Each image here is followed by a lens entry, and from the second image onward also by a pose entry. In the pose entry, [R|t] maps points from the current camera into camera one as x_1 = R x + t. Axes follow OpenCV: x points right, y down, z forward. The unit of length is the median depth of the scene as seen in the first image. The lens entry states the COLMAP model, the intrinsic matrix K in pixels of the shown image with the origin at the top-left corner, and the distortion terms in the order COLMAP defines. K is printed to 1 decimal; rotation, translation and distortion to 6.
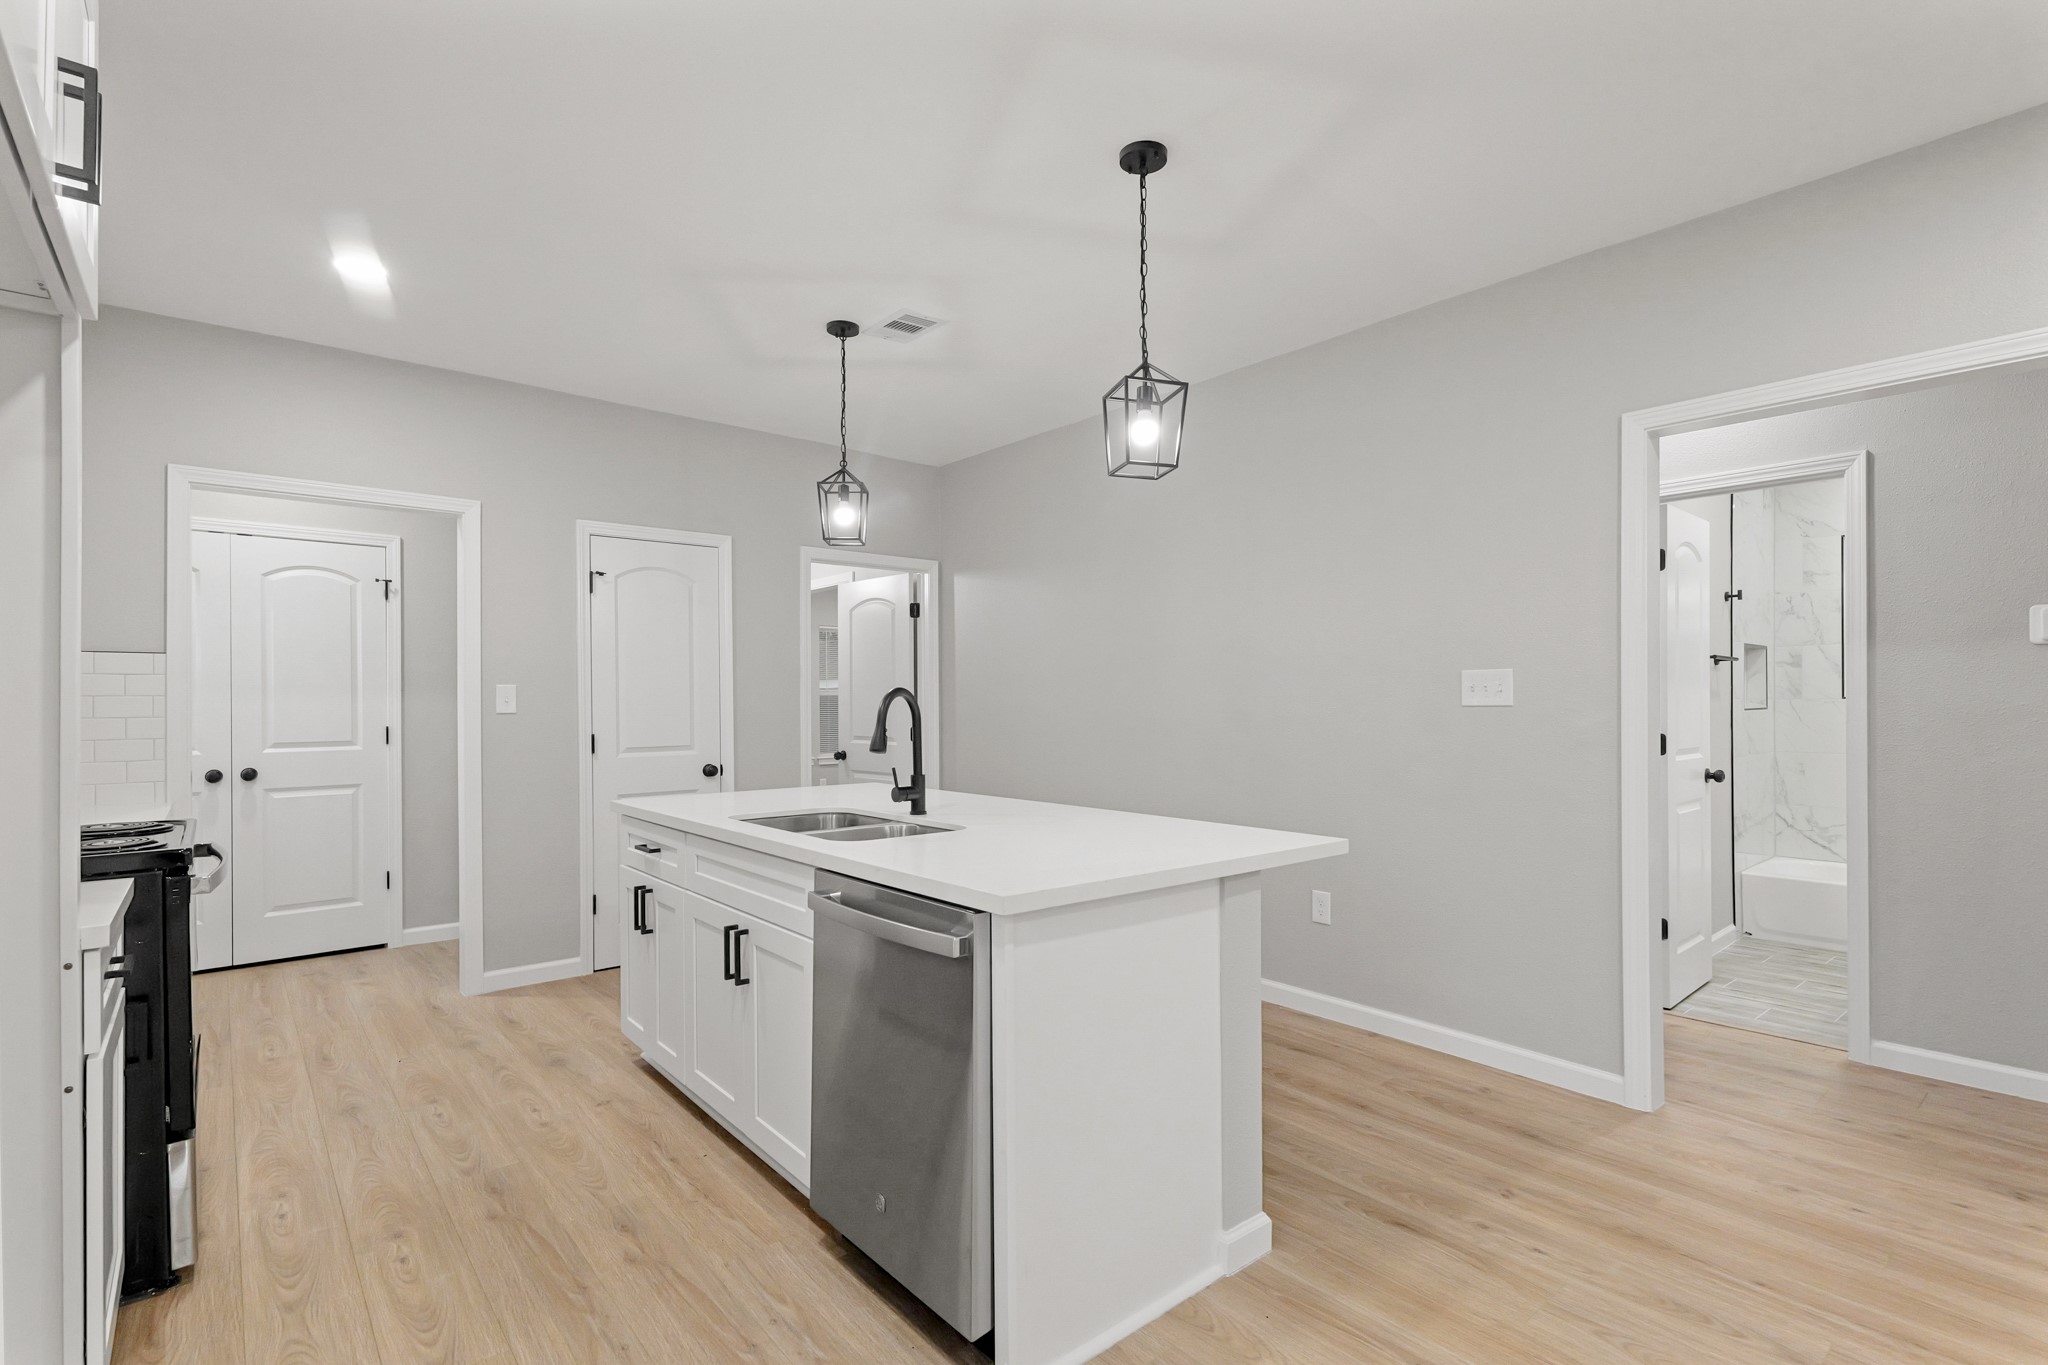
lens RADIAL K [[956.8, 0, 1021.1], [0, 956.8, 698.7], [0, 0, 1]] dist [0.013126, 0.000006]
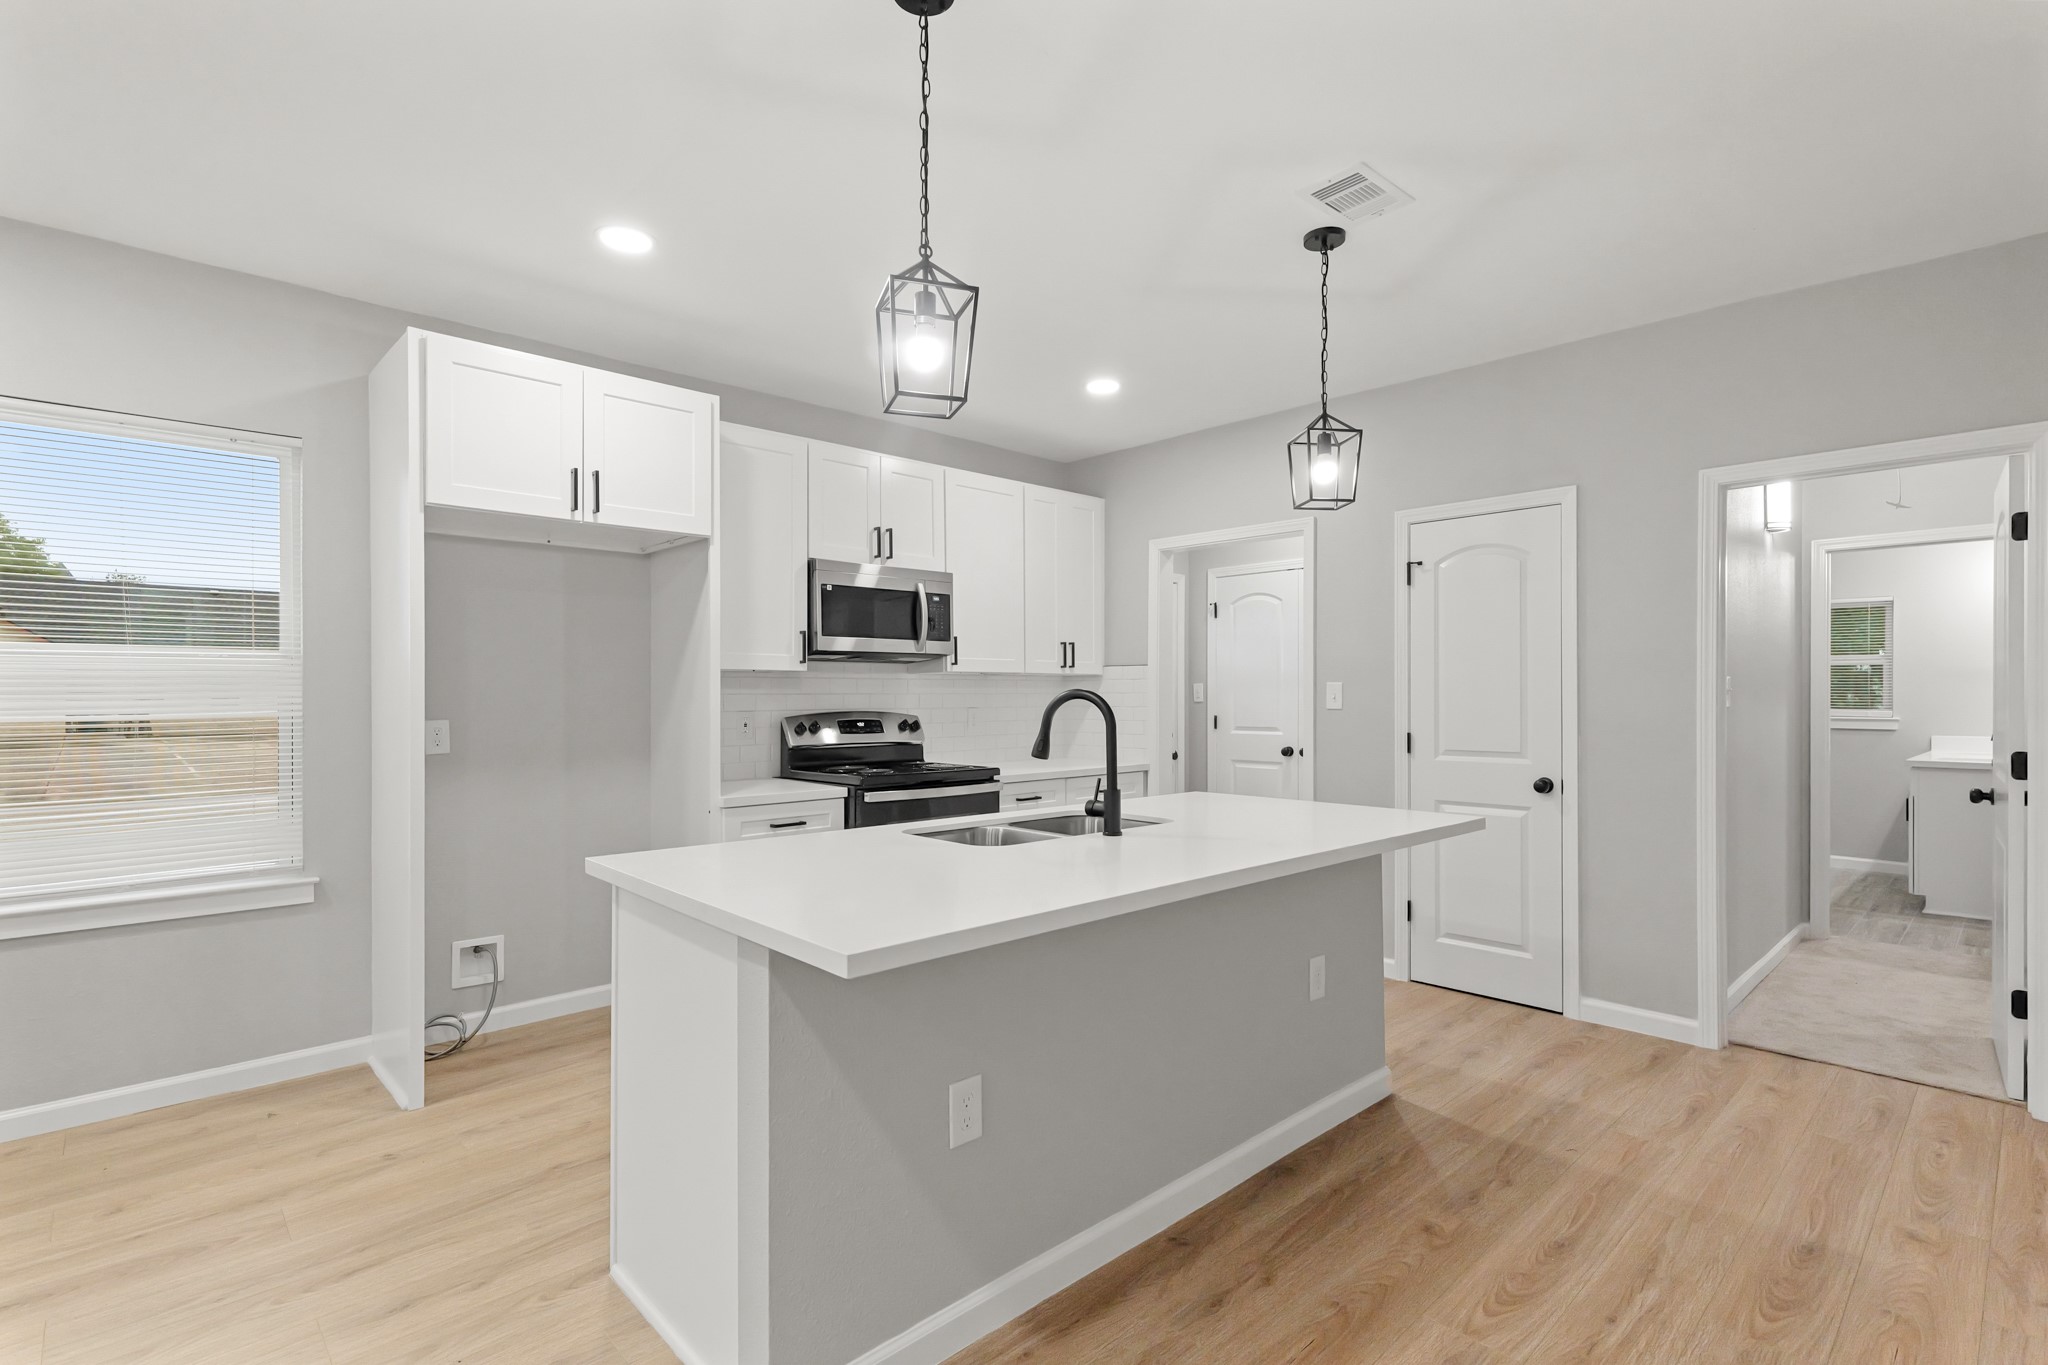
lens RADIAL K [[959.6, 0, 1018.5], [0, 959.6, 689.9], [0, 0, 1]] dist [0.011610, -0.000525]
pose [[0.056994, -0.000629, -0.998374, 0.574836], [0.004012, 0.999992, -0.000401, -0.008087], [0.998366, -0.003983, 0.056996, 0.653836]]
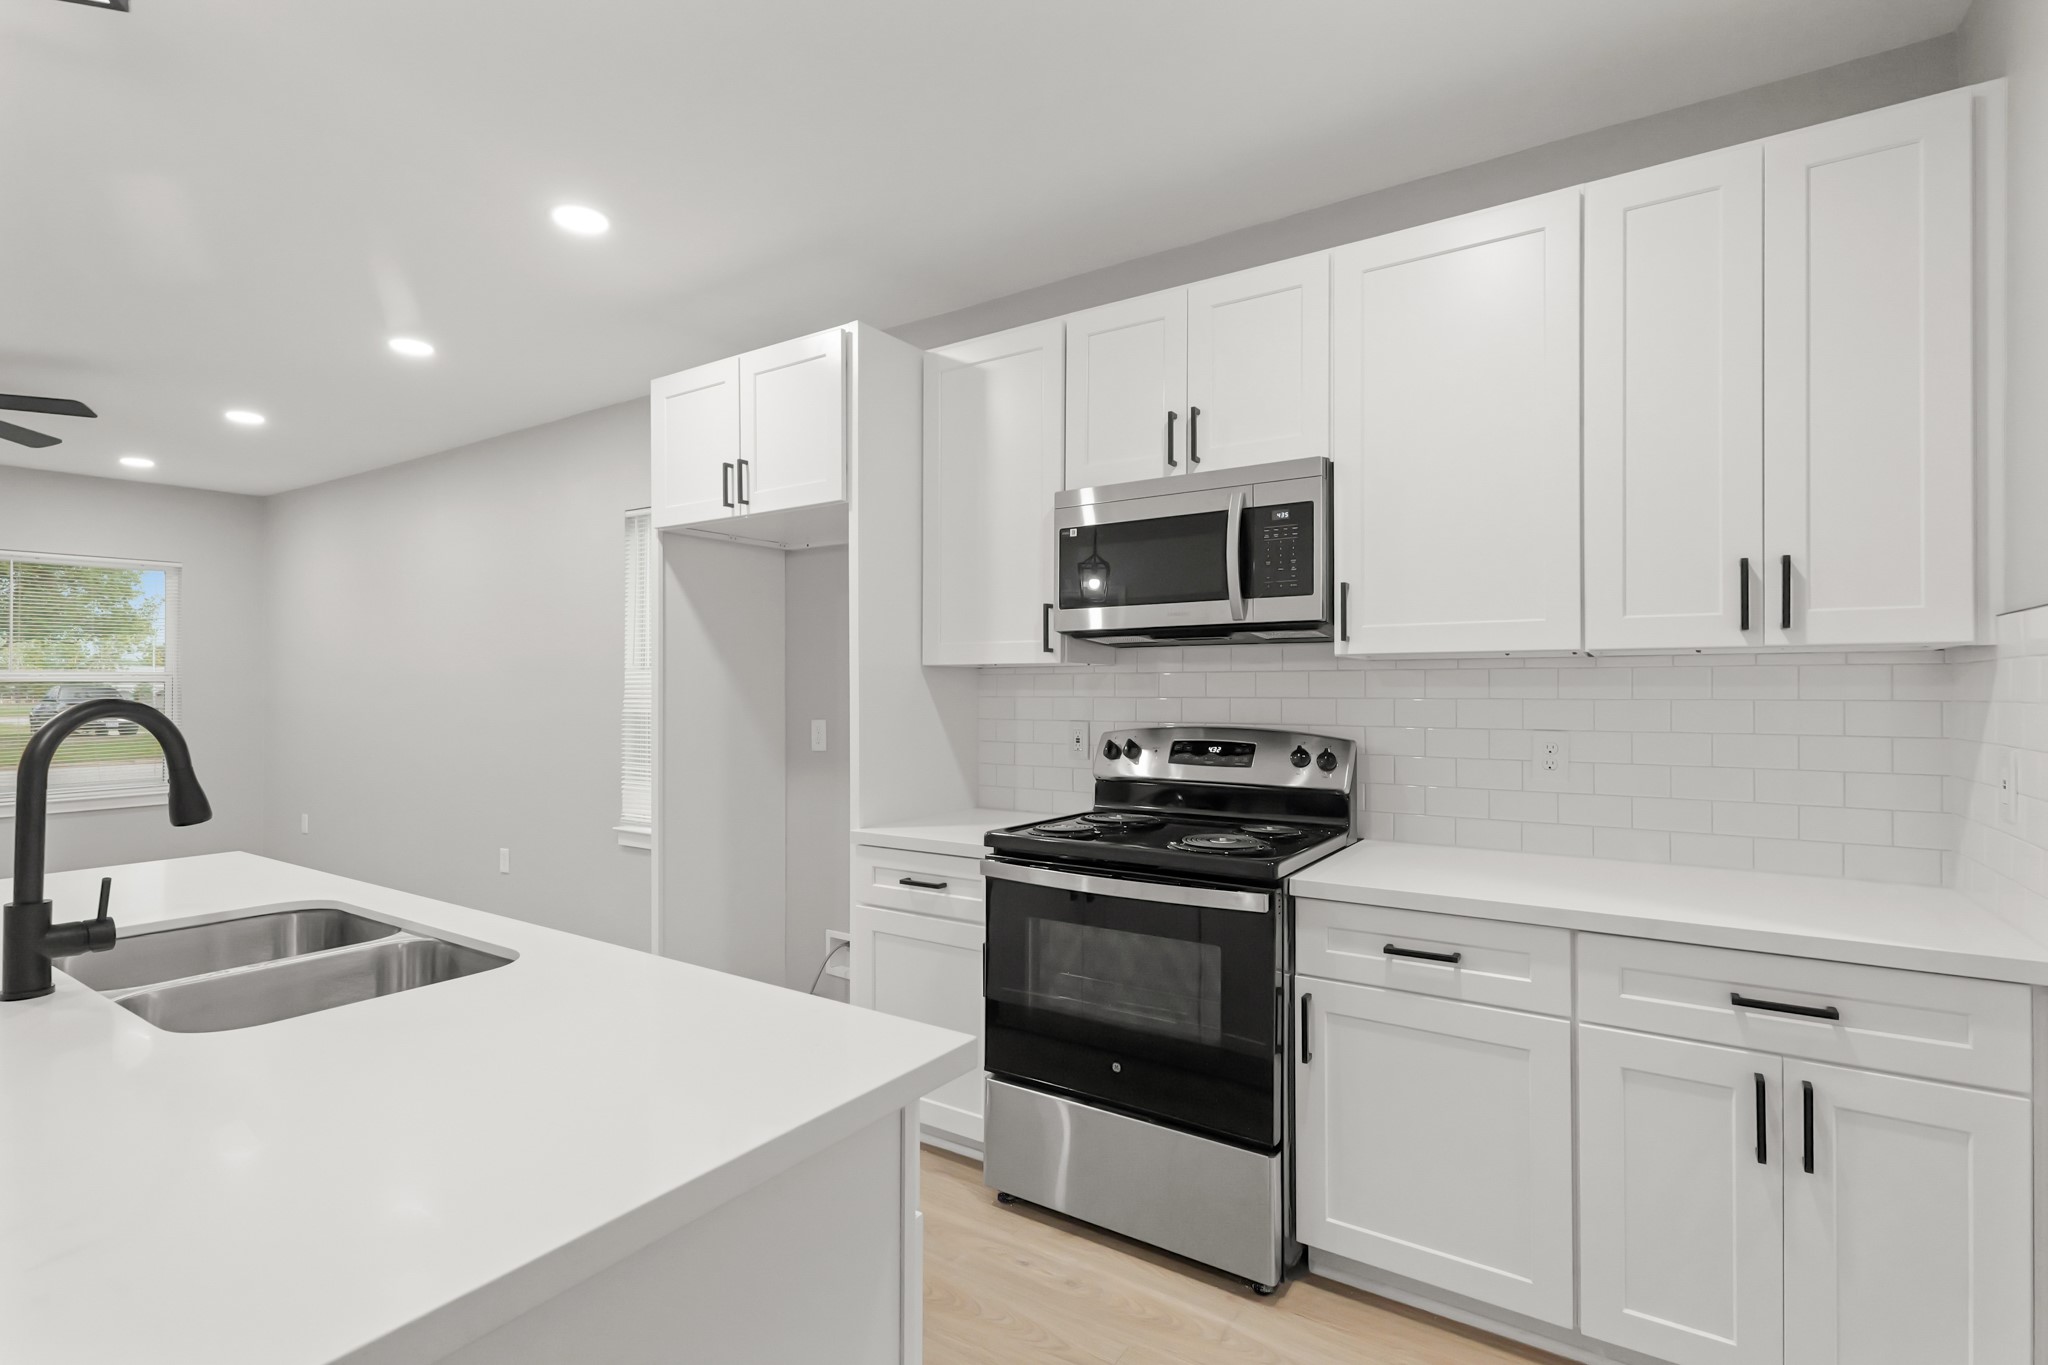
lens RADIAL K [[959.6, 0, 1018.5], [0, 959.6, 689.9], [0, 0, 1]] dist [0.011610, -0.000525]
pose [[-0.958064, 0.002250, -0.286545, -0.300947], [0.003727, 0.999982, -0.004608, -0.007806], [0.286529, -0.005482, -0.958056, 1.171354]]
